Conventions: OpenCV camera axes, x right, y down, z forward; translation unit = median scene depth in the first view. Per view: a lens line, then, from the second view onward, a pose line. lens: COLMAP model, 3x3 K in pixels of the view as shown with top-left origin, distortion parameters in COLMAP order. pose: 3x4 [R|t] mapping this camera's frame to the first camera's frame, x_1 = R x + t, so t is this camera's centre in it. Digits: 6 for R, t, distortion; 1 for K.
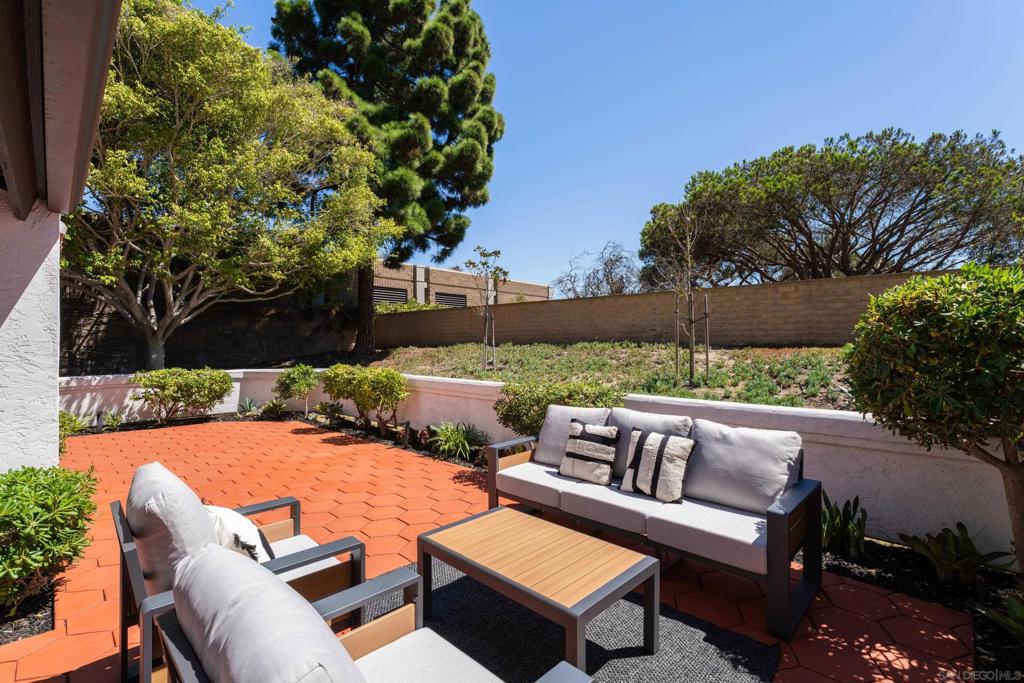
lens RADIAL K [[438.9, 0, 506.6], [0, 438.9, 341.2], [0, 0, 1]] dist [-0.004348, 0.000487]
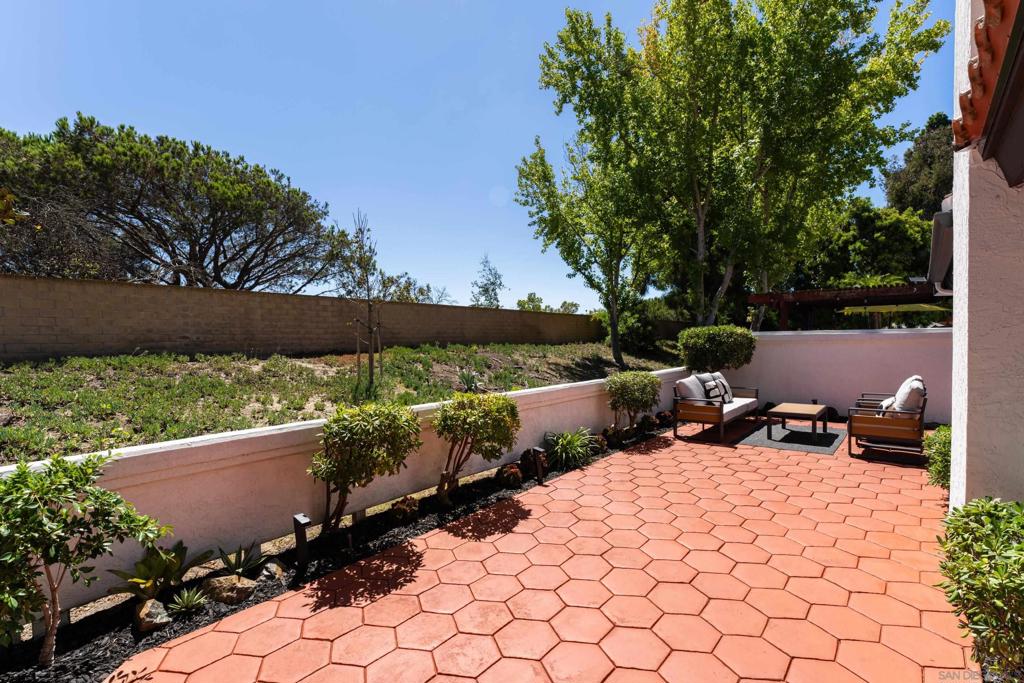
lens RADIAL K [[463.3, 0, 514.4], [0, 463.3, 355.8], [0, 0, 1]] dist [-0.006009, -0.003891]
pose [[-0.038169, -0.025548, 0.998945, -0.531708], [0.018200, 0.999490, 0.026257, -0.005324], [-0.999106, 0.019183, -0.037685, 0.529058]]
